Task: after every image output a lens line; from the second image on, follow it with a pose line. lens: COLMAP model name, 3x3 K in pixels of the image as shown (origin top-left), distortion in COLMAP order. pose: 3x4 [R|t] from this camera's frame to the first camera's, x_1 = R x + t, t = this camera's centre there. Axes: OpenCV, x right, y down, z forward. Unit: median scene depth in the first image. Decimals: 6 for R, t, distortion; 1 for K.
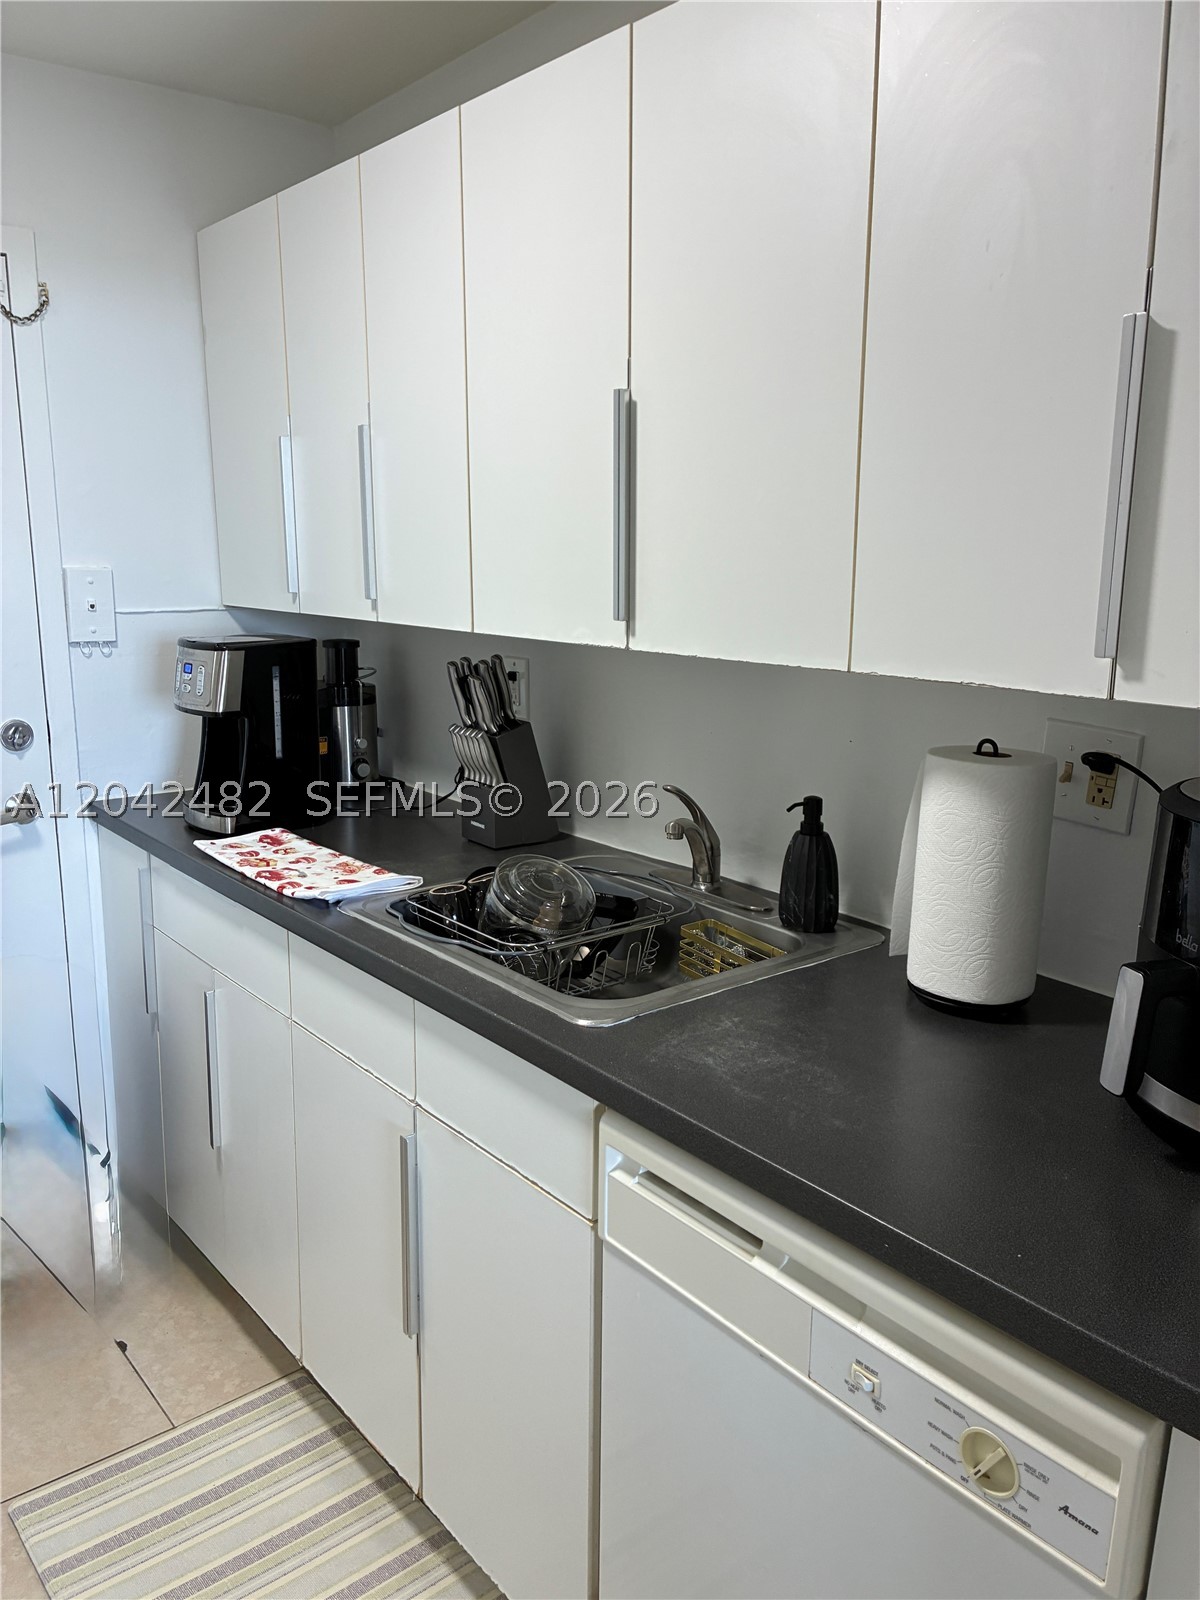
lens RADIAL K [[1229.3, 0, 605.5], [0, 1229.3, 790.9], [0, 0, 1]] dist [0.080983, -0.083018]
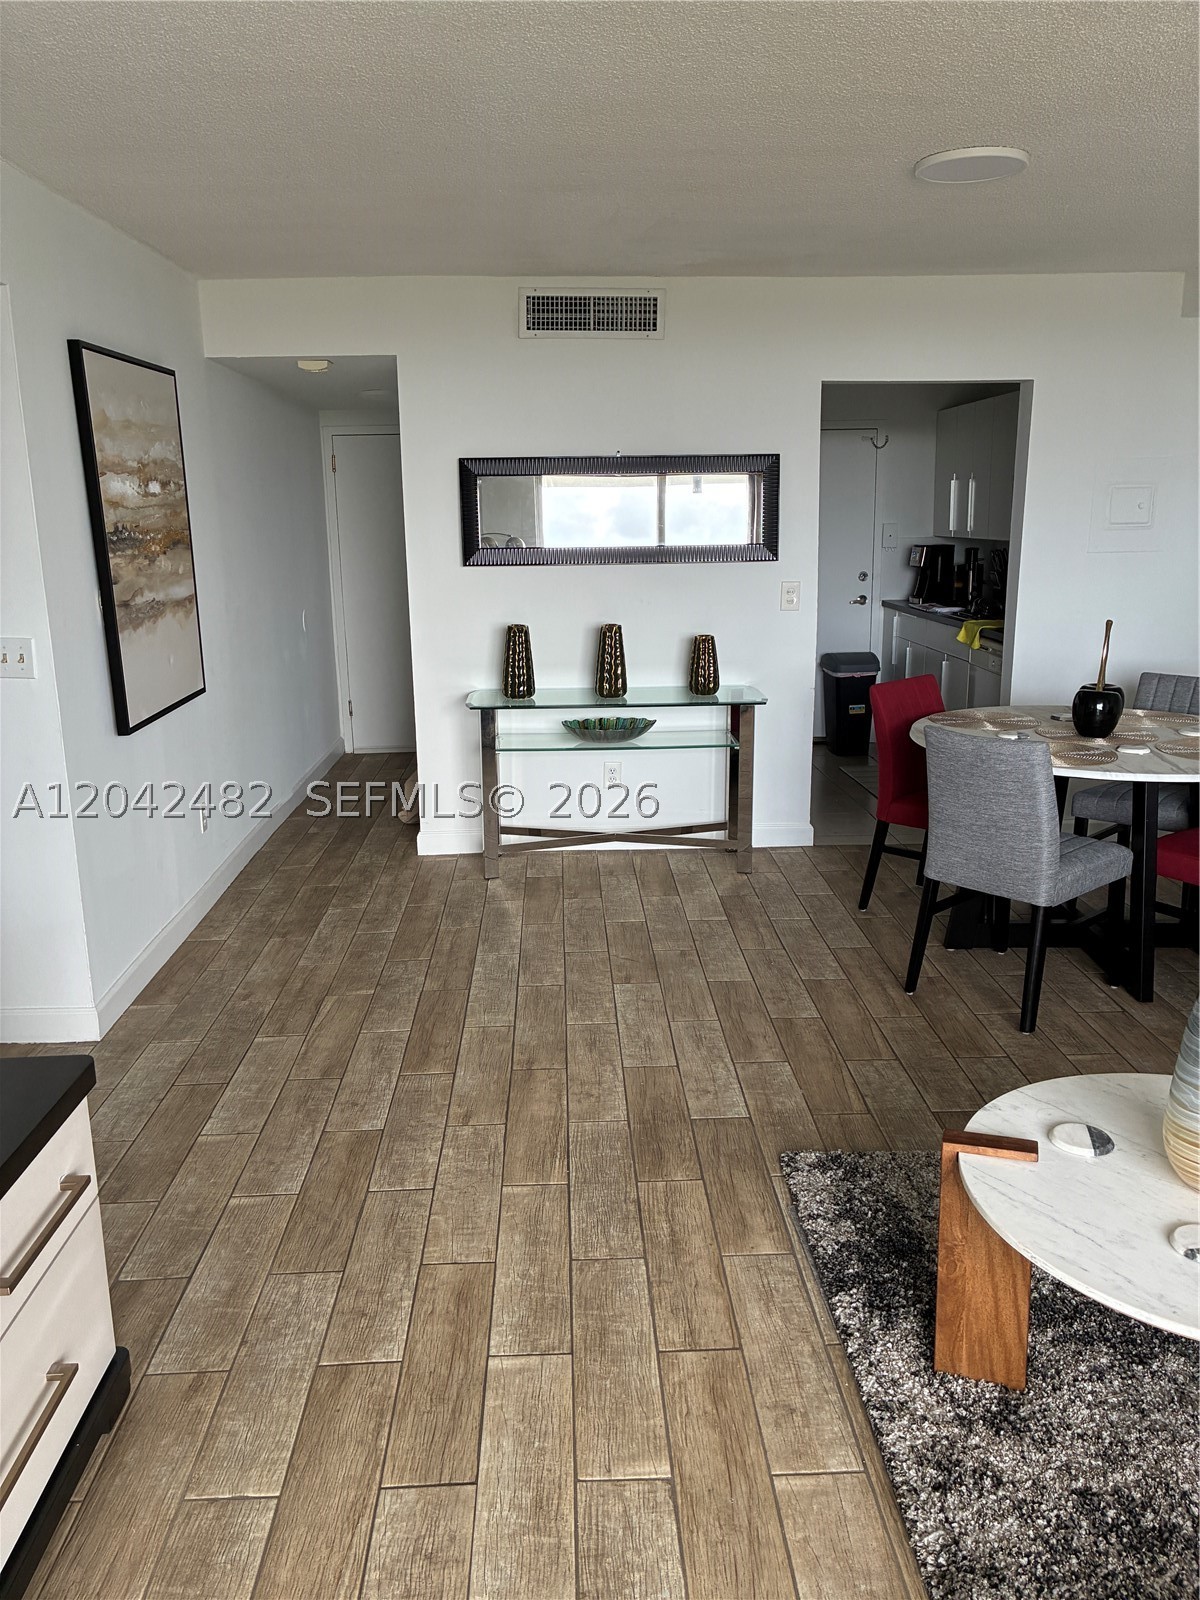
lens RADIAL K [[1229.3, 0, 605.5], [0, 1229.3, 790.9], [0, 0, 1]] dist [0.080983, -0.083018]
pose [[0.802714, 0.125333, -0.583045, 0.885819], [-0.106678, 0.992075, 0.066388, 0.351038], [0.586745, 0.008907, 0.809723, -1.892892]]
